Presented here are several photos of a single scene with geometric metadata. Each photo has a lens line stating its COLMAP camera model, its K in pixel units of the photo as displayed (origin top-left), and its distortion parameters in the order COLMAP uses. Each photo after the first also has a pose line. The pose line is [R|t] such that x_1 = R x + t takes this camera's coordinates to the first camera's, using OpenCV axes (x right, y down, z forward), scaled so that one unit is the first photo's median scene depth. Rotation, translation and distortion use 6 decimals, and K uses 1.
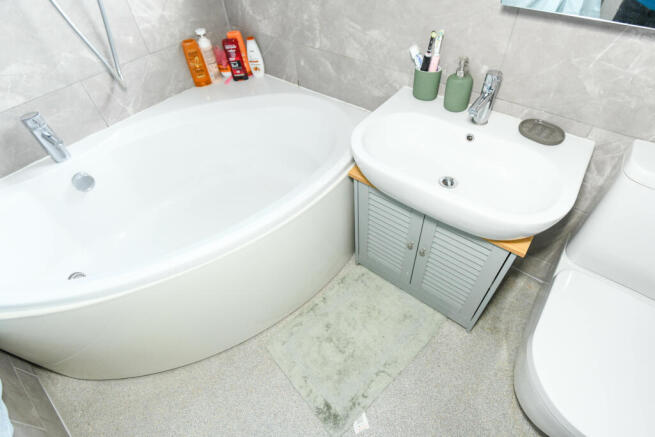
lens RADIAL K [[313.6, 0, 327.5], [0, 313.6, 218.5], [0, 0, 1]] dist [-0.021936, -0.000742]
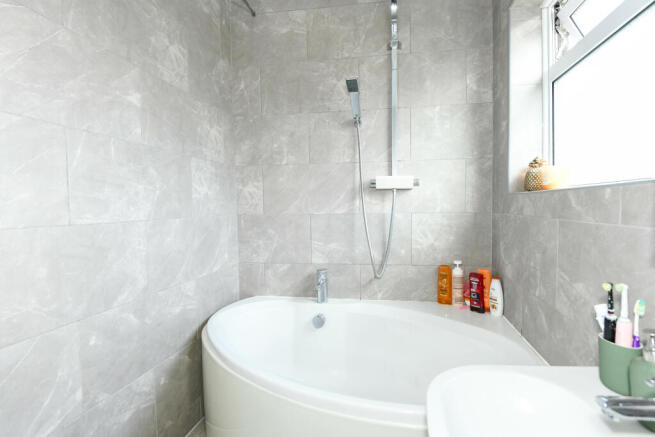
lens RADIAL K [[313.6, 0, 327.5], [0, 313.6, 218.5], [0, 0, 1]] dist [-0.021936, -0.000742]
pose [[0.469112, 0.085720, -0.878969, 0.380855], [-0.671671, 0.680844, -0.292078, -0.046742], [0.573404, 0.727395, 0.376968, 0.163947]]
